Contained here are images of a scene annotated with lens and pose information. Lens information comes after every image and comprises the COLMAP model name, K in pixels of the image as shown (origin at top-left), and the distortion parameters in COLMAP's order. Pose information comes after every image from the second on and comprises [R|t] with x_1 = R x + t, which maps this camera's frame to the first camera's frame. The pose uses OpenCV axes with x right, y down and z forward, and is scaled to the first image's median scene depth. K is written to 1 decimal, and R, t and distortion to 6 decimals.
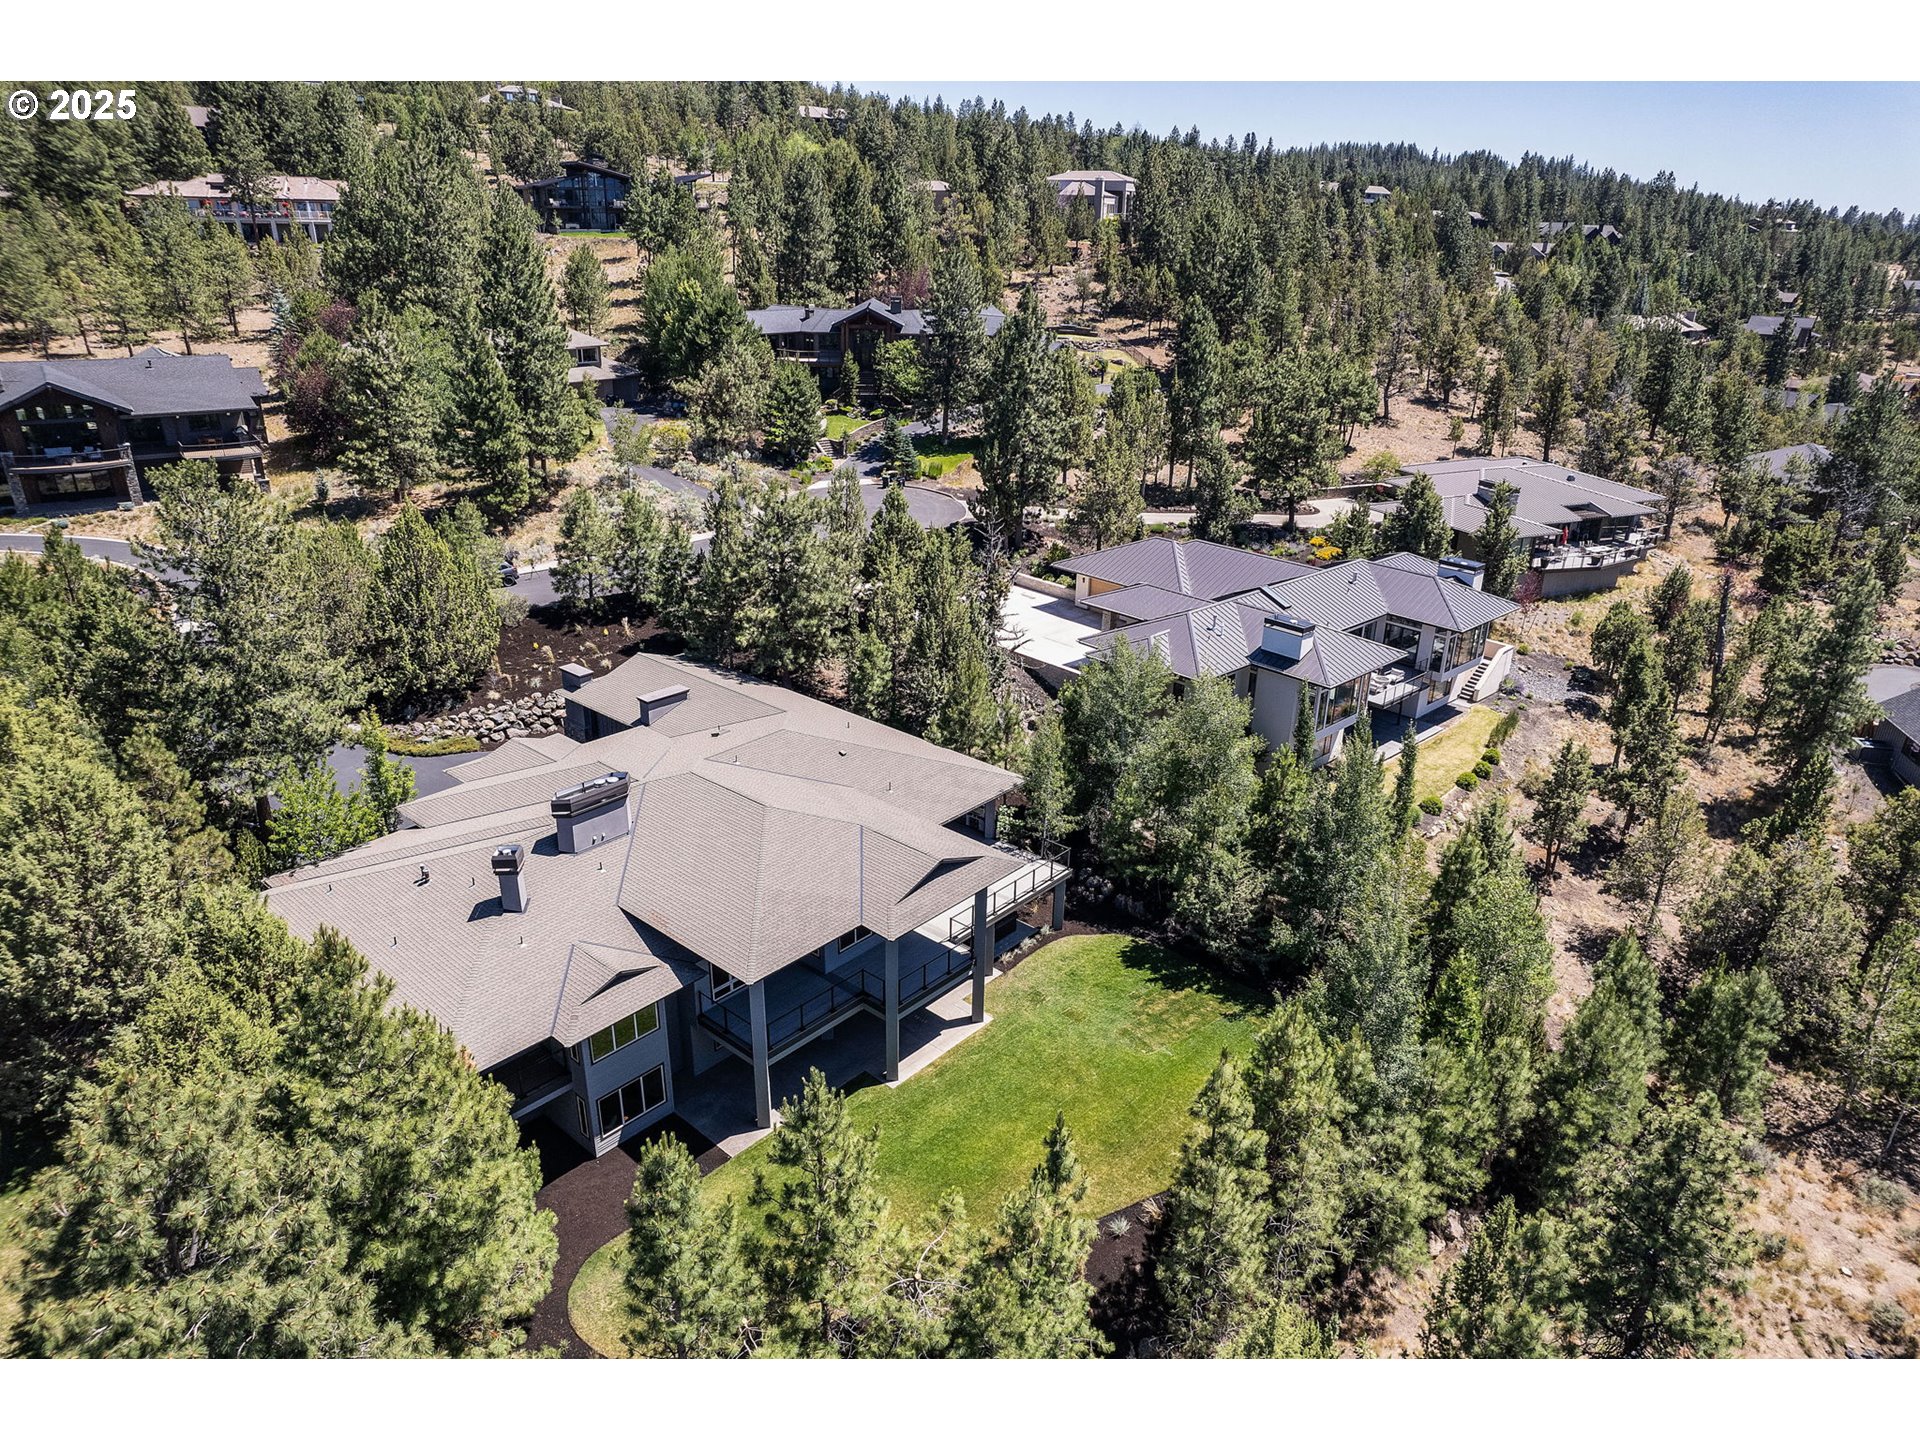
lens RADIAL K [[1188.9, 0, 960.0], [0, 1188.9, 720.0], [0, 0, 1]] dist [-0.004918, -0.001520]
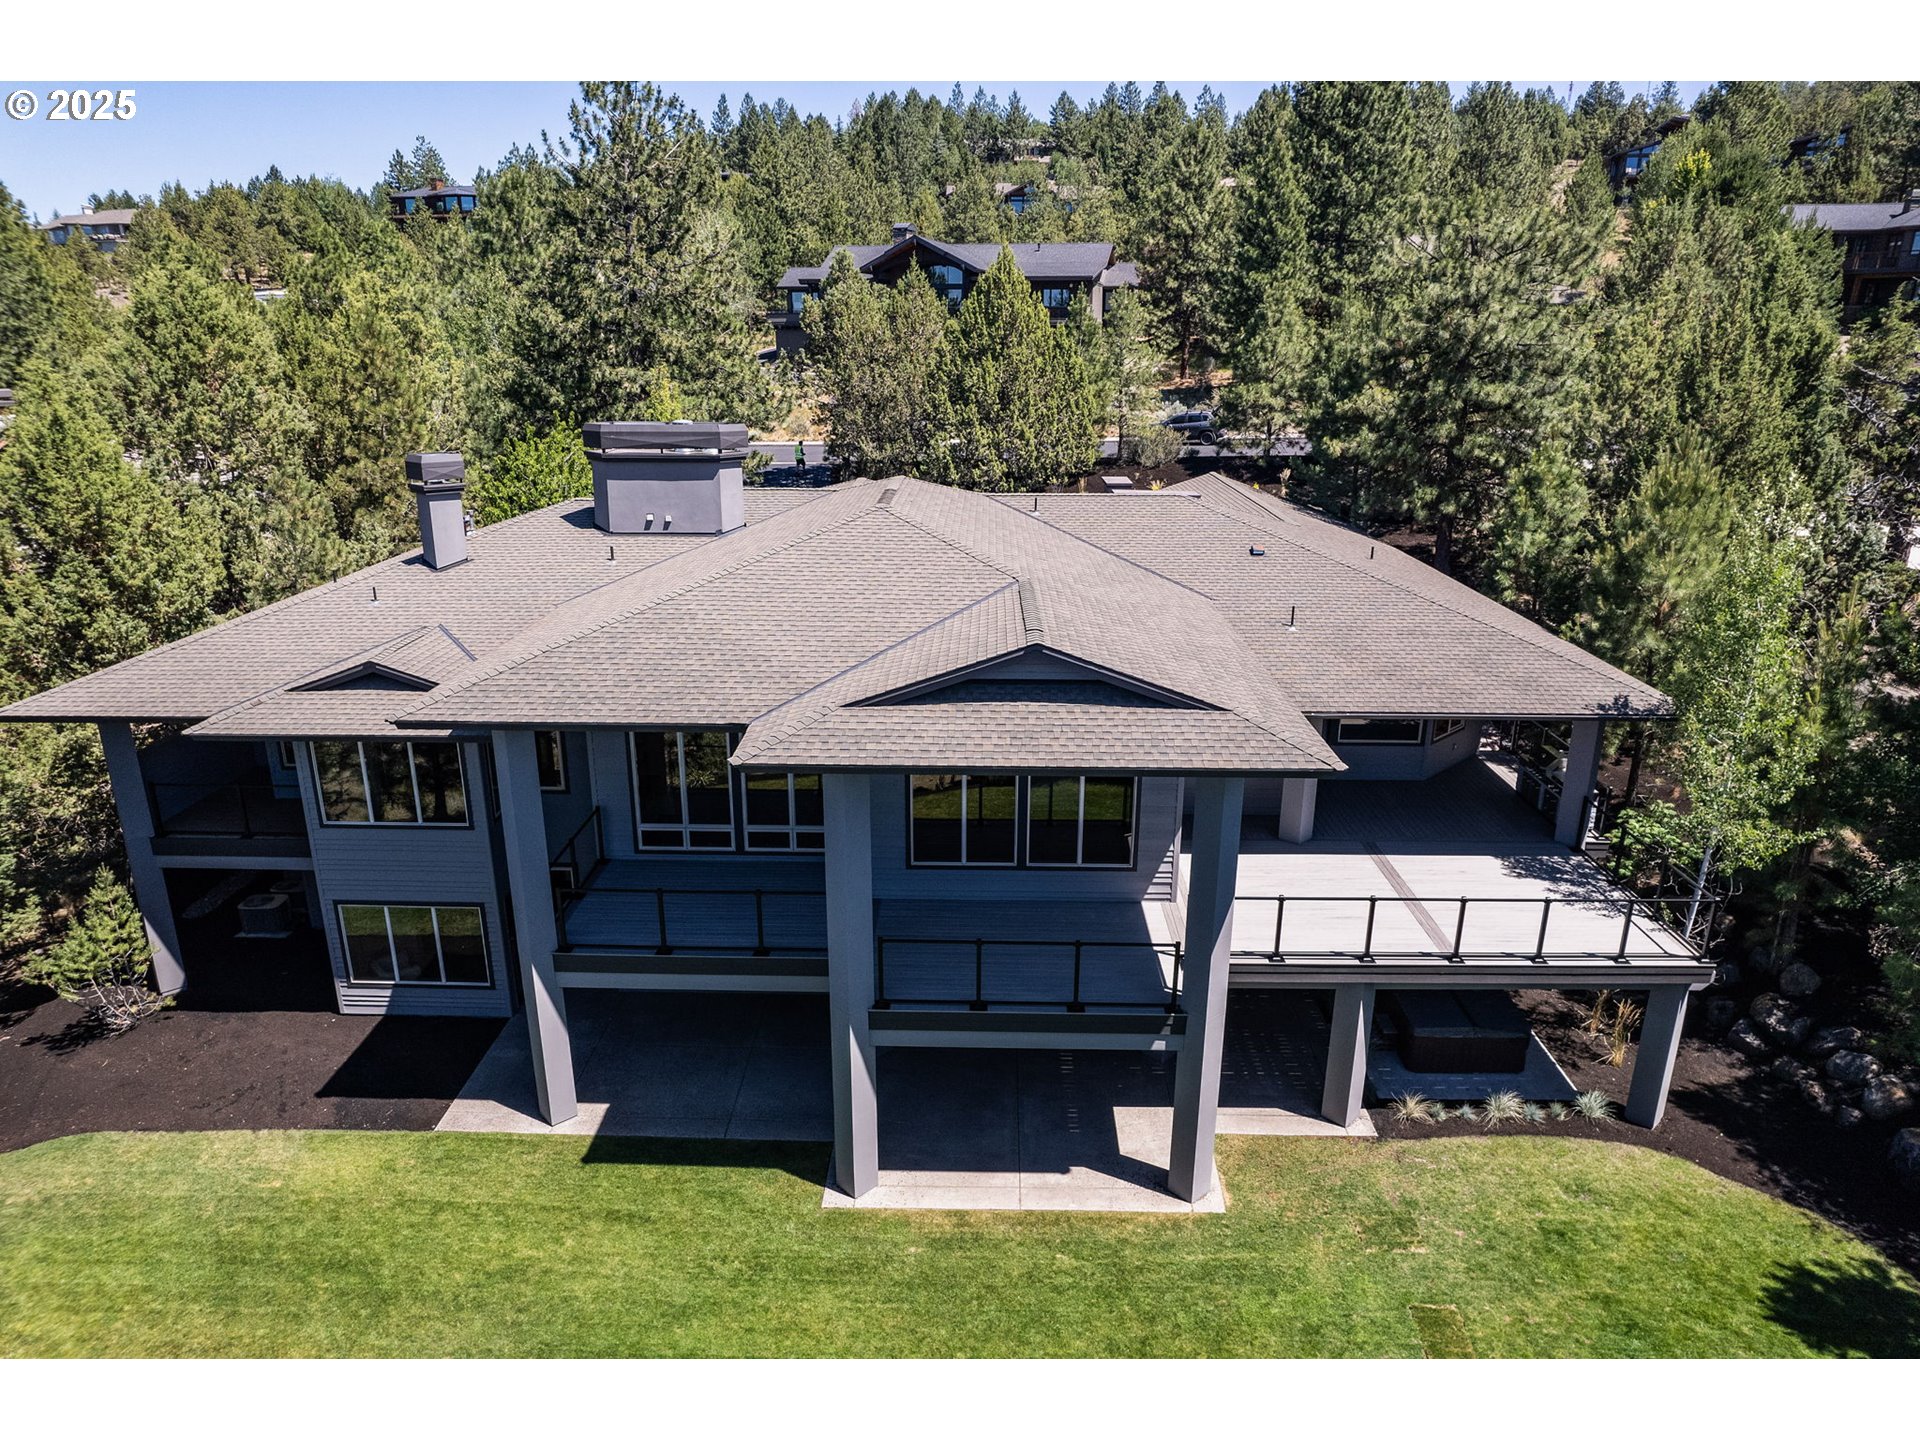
lens RADIAL K [[1188.9, 0, 960.0], [0, 1188.9, 720.0], [0, 0, 1]] dist [-0.004918, -0.001520]
pose [[0.652369, 0.226572, -0.723243, 0.181747], [-0.275147, 0.959965, 0.052547, 0.098643], [0.706193, 0.164718, 0.688592, 0.598009]]
